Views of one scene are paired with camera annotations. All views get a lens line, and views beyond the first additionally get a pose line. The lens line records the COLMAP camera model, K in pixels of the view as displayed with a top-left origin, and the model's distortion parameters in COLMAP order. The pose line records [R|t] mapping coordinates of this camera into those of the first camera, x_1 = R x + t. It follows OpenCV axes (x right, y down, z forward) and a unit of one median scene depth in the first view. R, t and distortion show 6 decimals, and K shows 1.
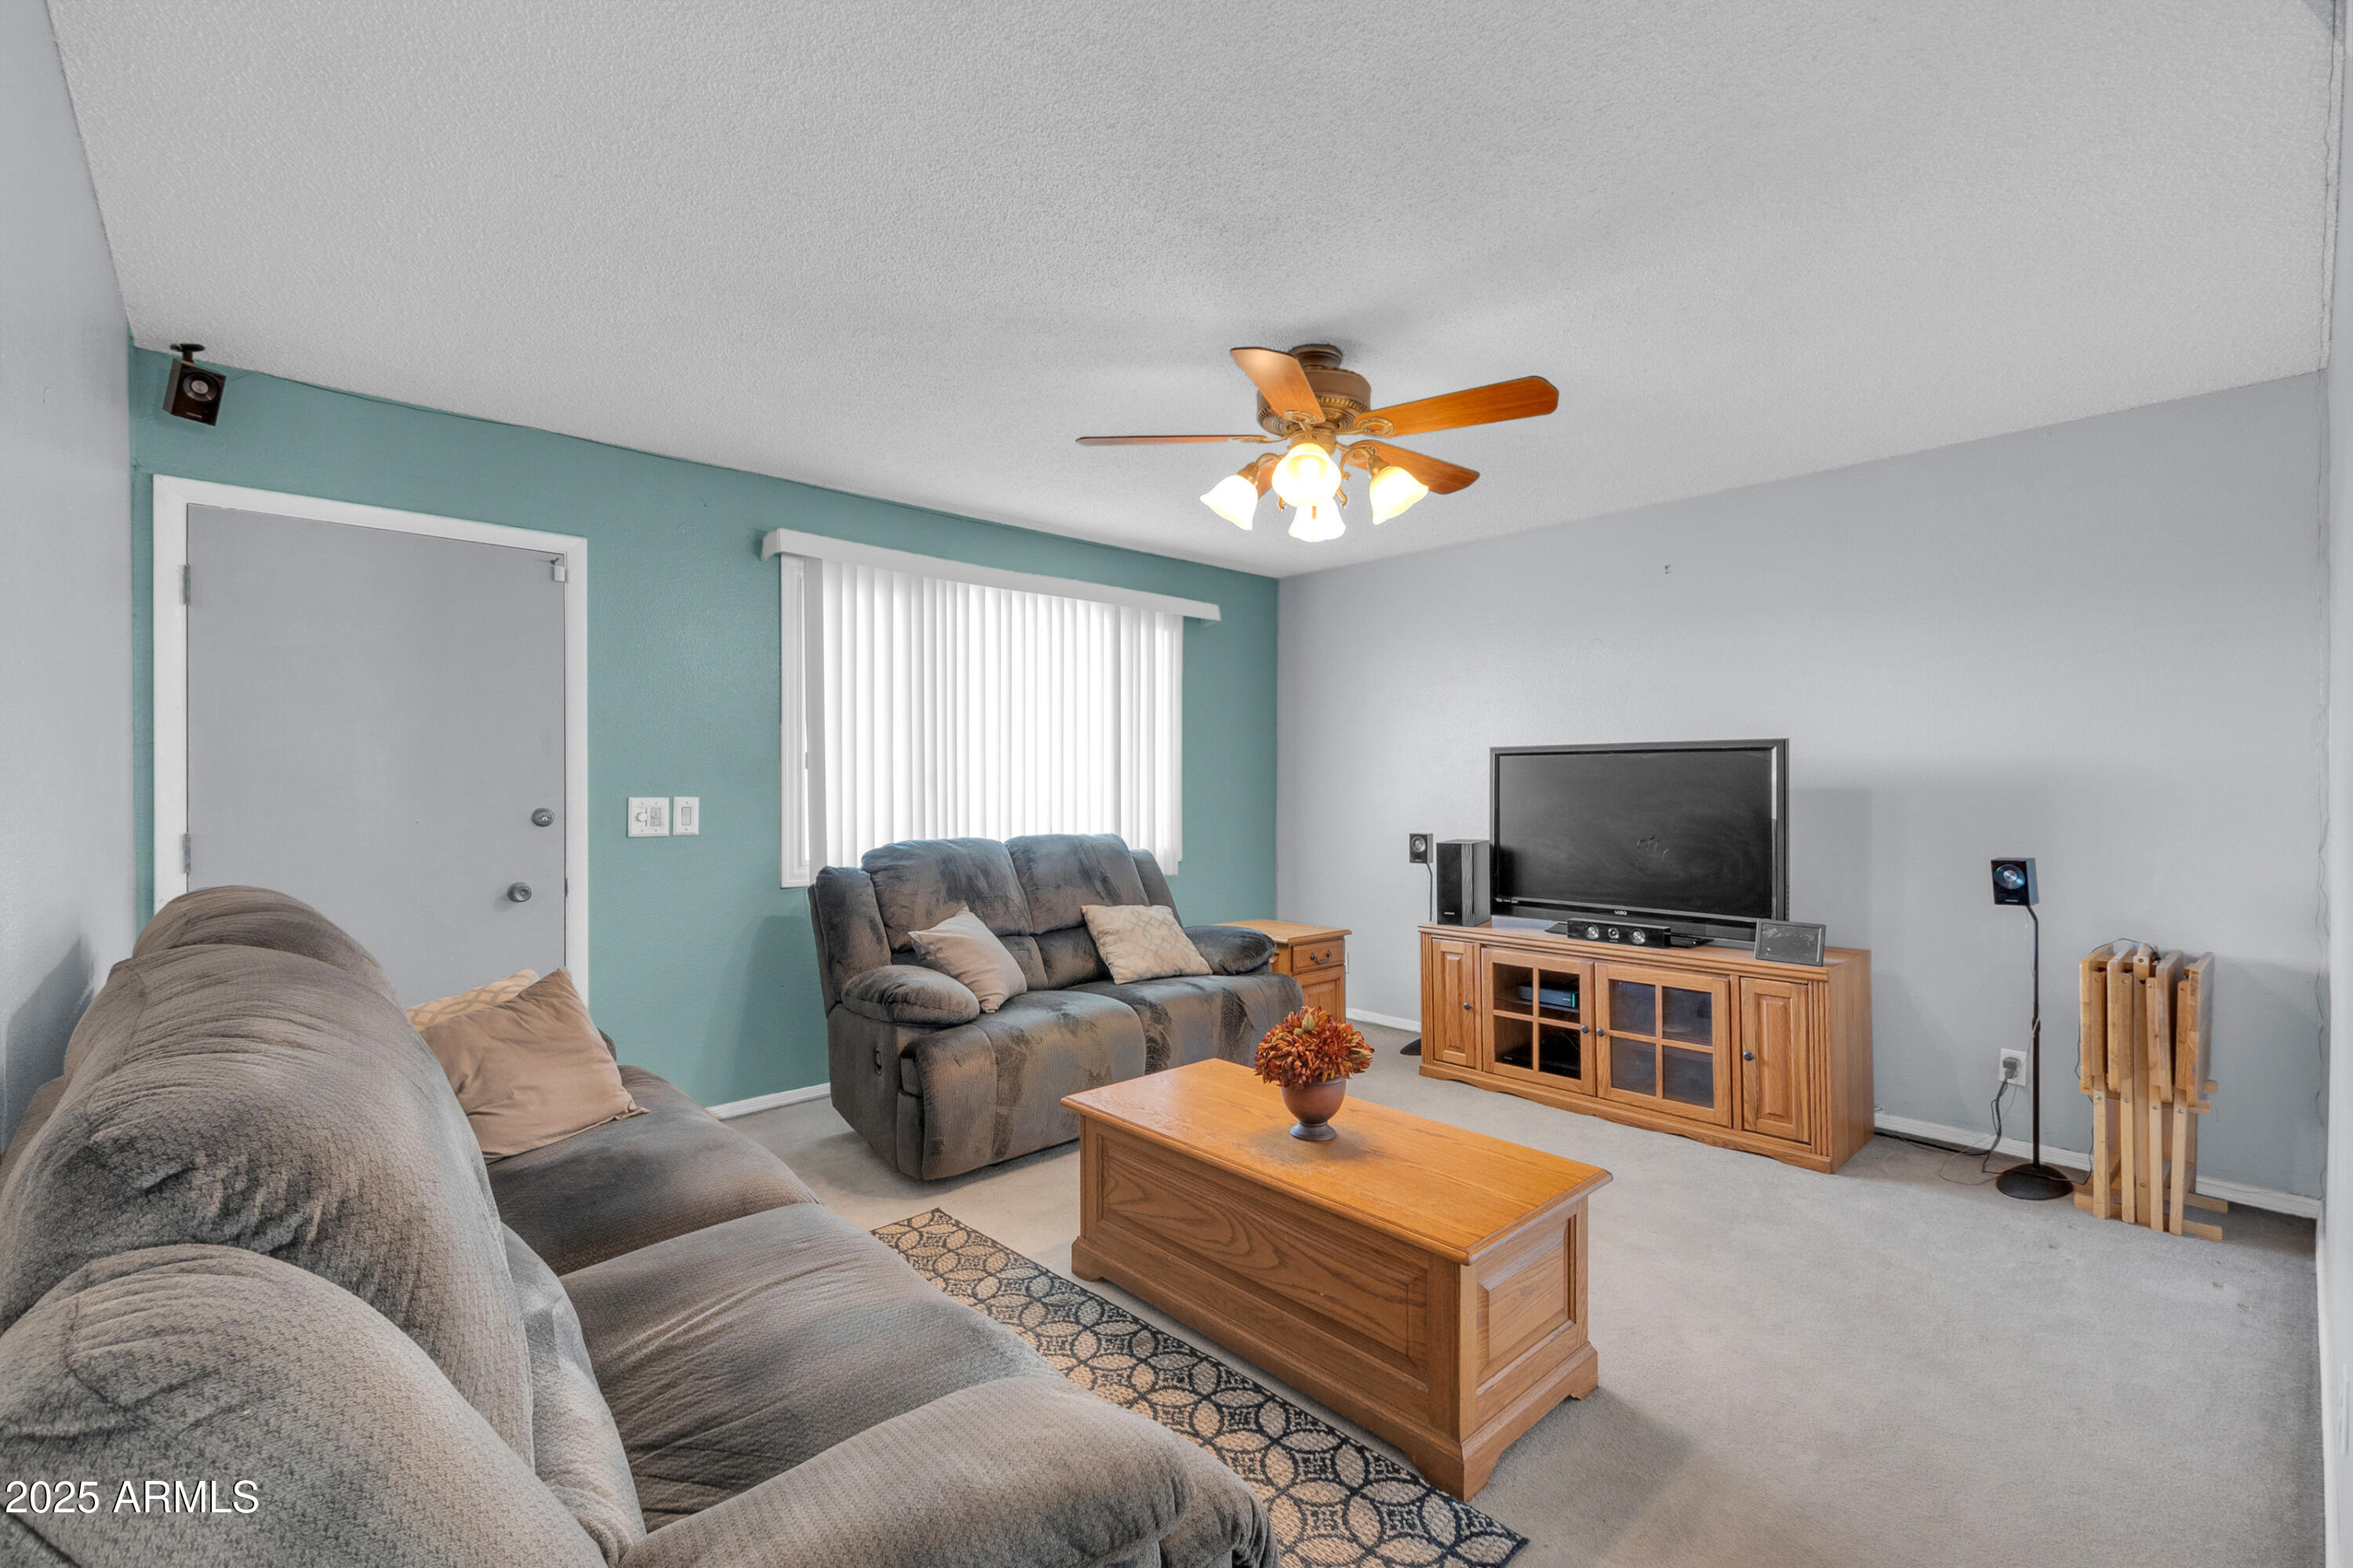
lens RADIAL K [[1016.5, 0, 1180.8], [0, 1016.5, 789.1], [0, 0, 1]] dist [0.007021, -0.002934]
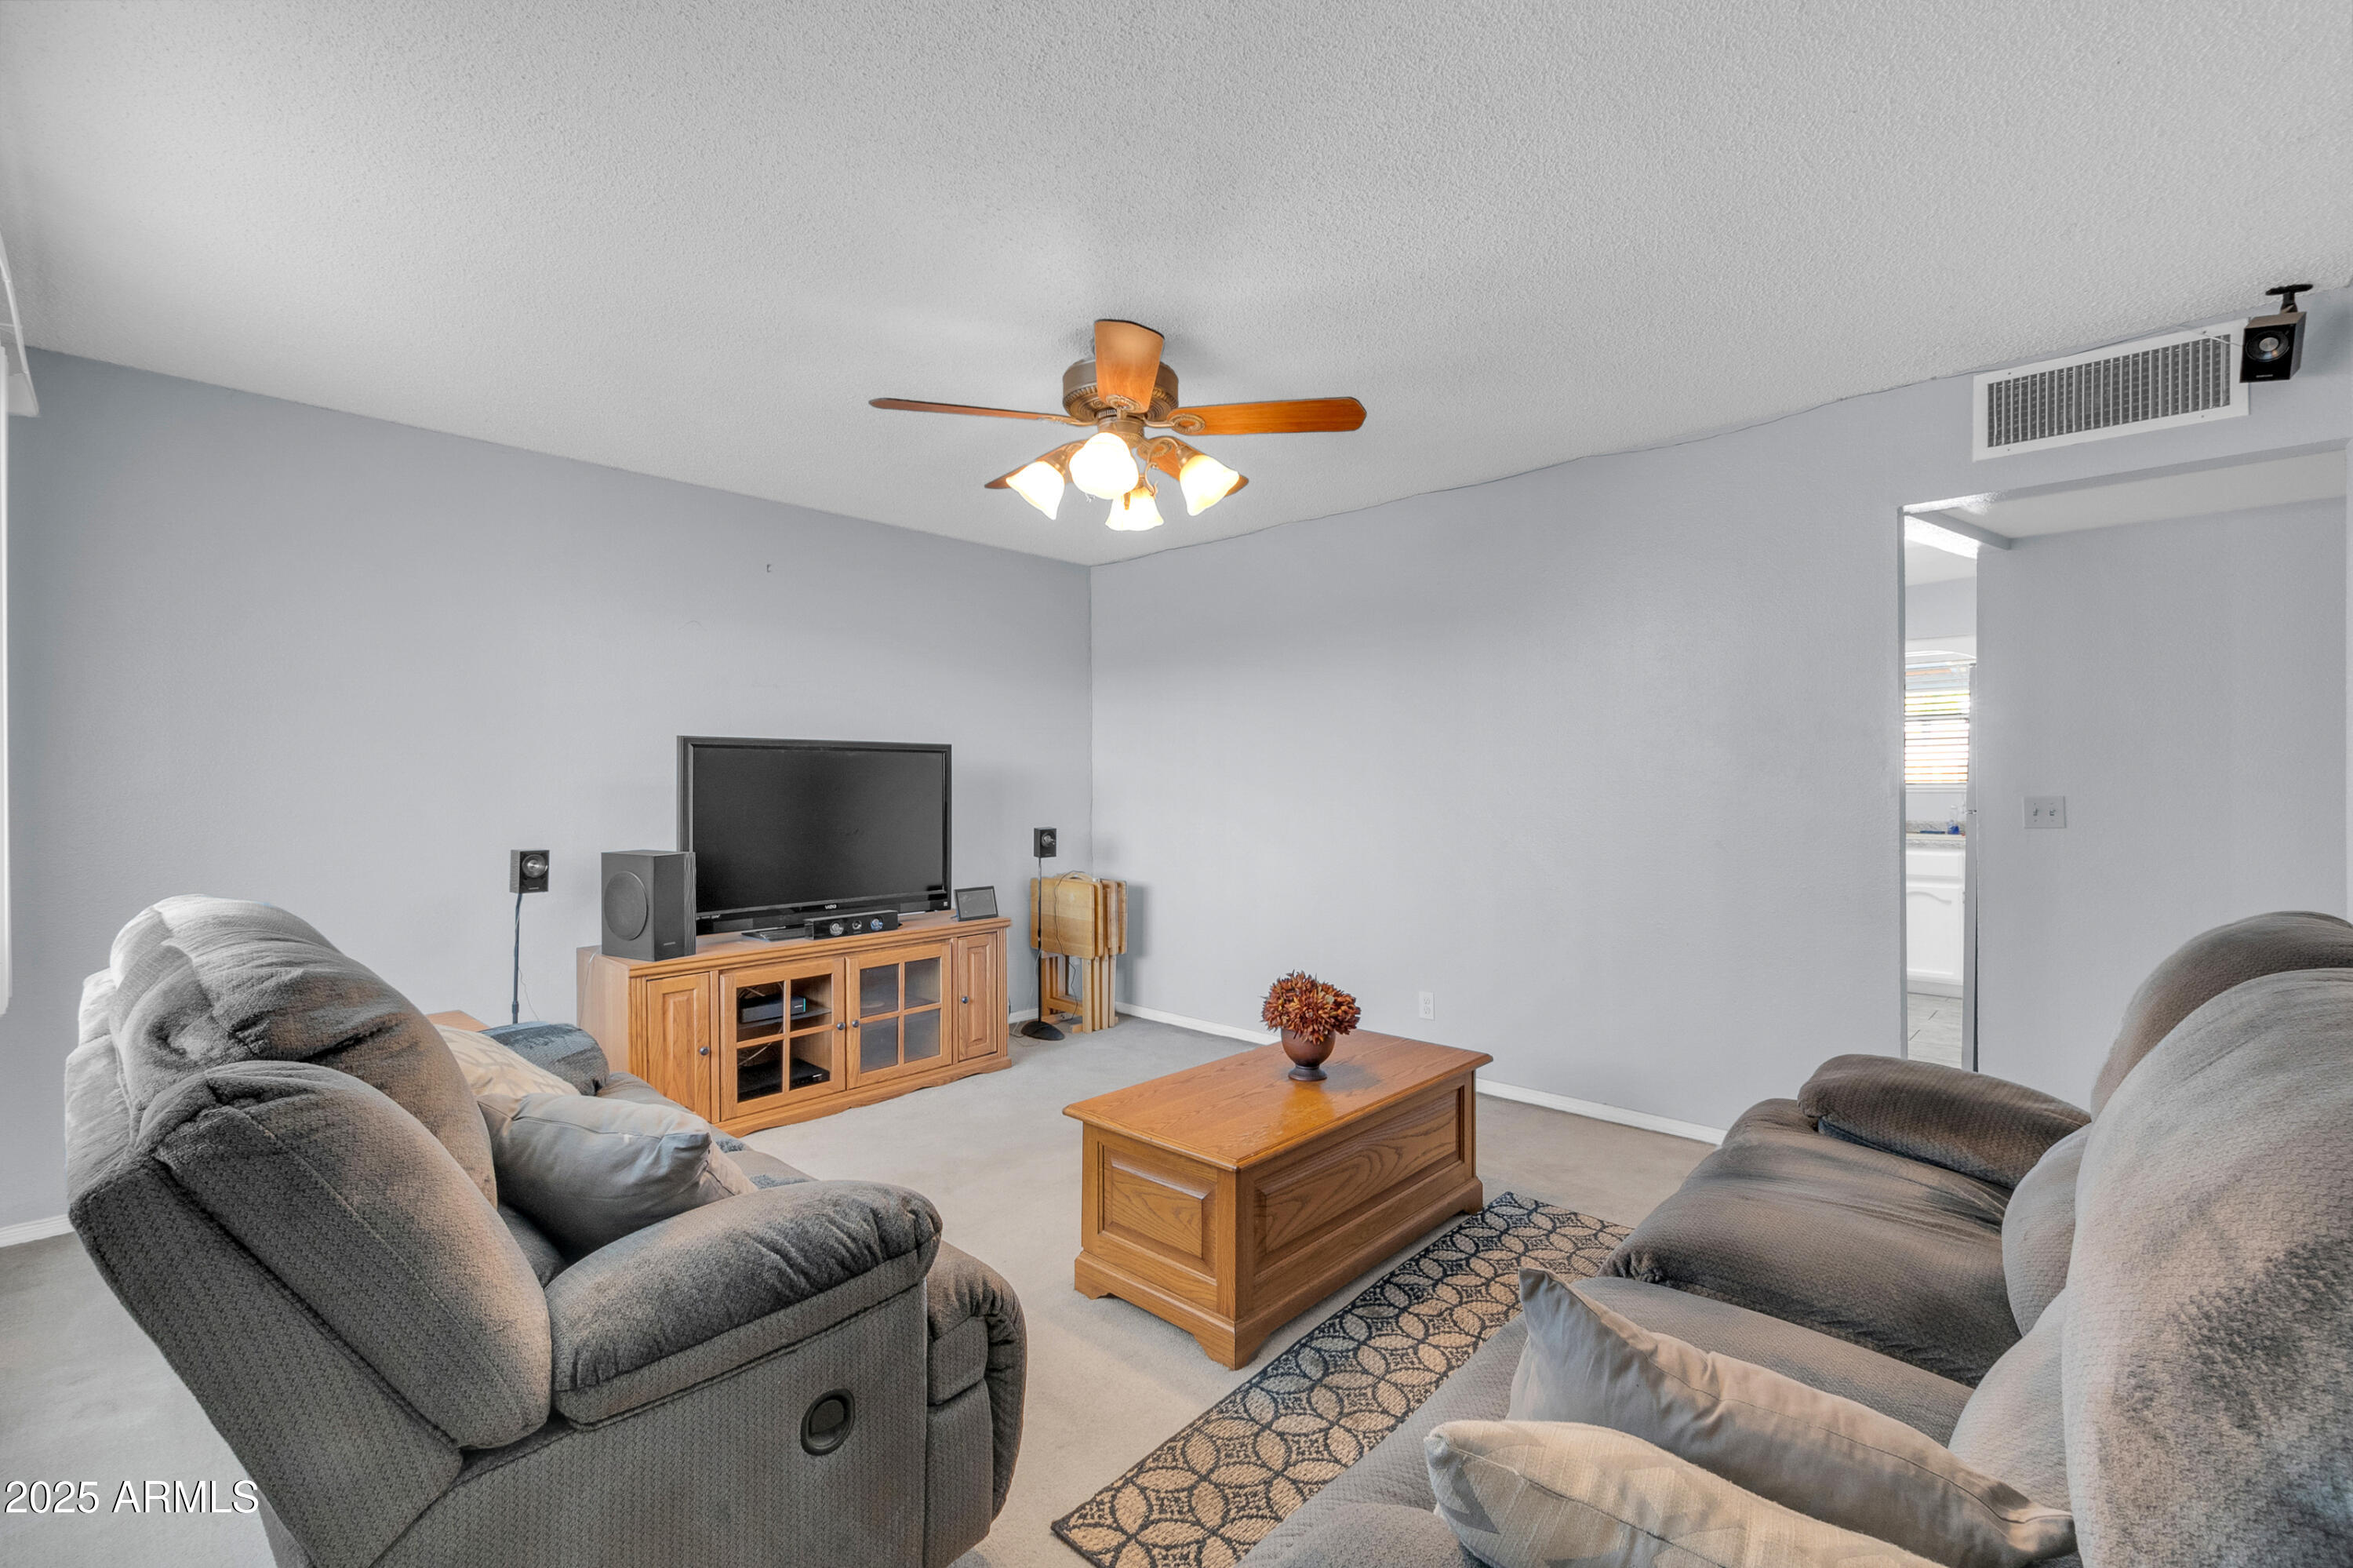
lens RADIAL K [[1016.5, 0, 1180.4], [0, 1016.5, 775.3], [0, 0, 1]] dist [0.007021, -0.002934]
pose [[-0.078209, 0.006923, 0.996913, -0.648868], [0.004343, 0.999969, -0.006604, -0.001986], [-0.996927, 0.003814, -0.078237, 0.773736]]
